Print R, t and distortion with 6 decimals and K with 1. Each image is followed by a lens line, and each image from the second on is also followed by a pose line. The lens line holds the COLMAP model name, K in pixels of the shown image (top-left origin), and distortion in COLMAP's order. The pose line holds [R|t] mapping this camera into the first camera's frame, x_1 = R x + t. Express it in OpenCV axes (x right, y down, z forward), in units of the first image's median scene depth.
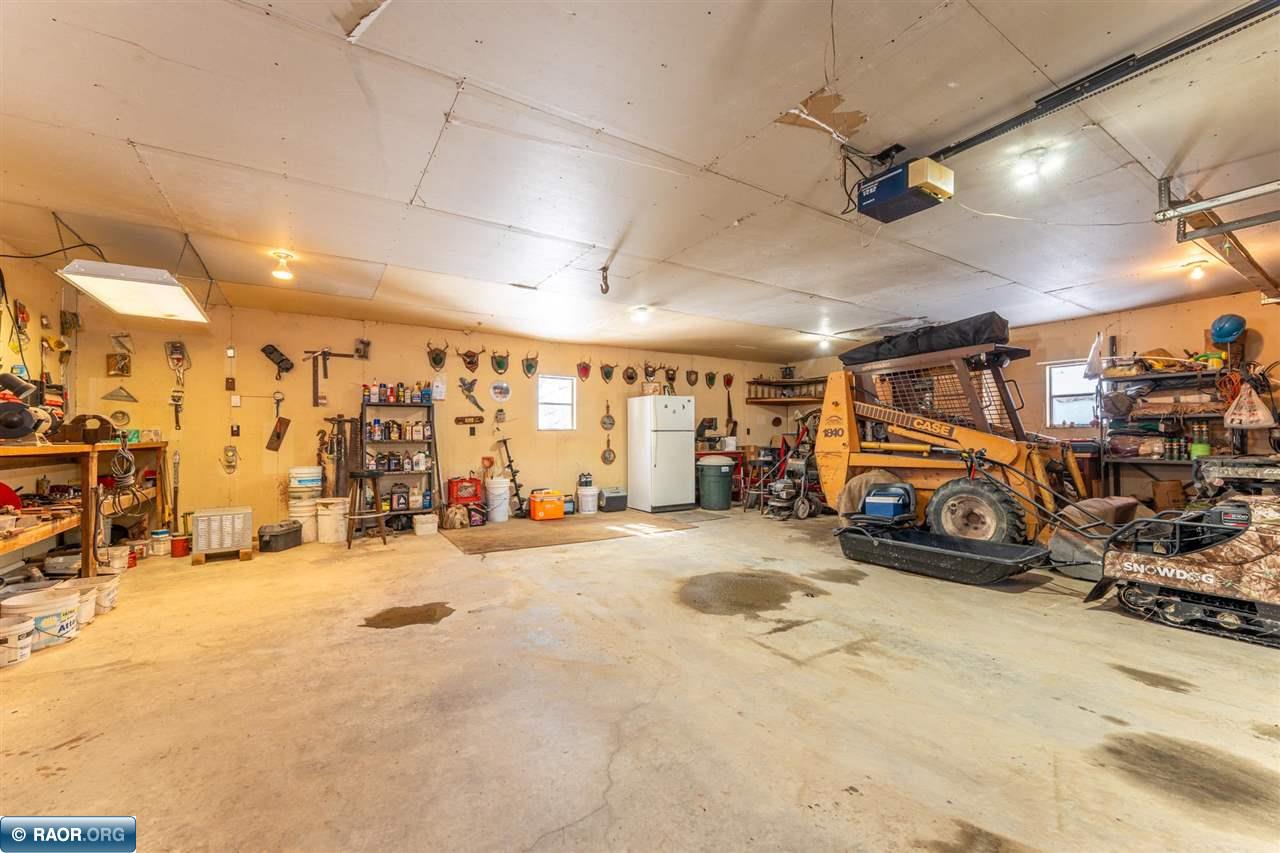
lens RADIAL K [[510.7, 0, 631.8], [0, 510.7, 427.6], [0, 0, 1]] dist [-0.002697, 0.000048]
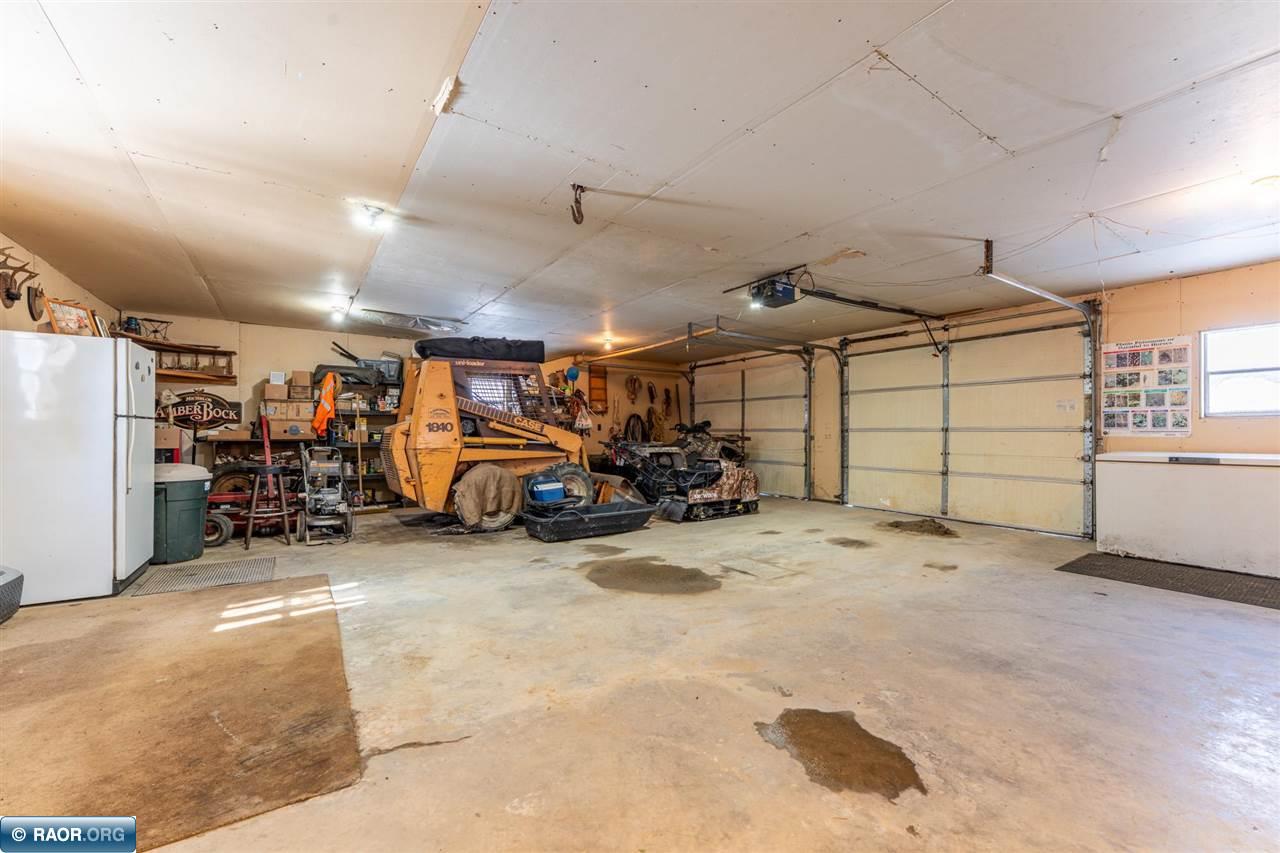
lens RADIAL K [[510.7, 0, 630.8], [0, 510.7, 432.8], [0, 0, 1]] dist [-0.002697, 0.000048]
pose [[-0.036621, 0.002896, 0.999325, -0.961332], [-0.022846, 0.999732, -0.003734, 0.027671], [-0.999068, -0.022967, -0.036545, 1.220989]]
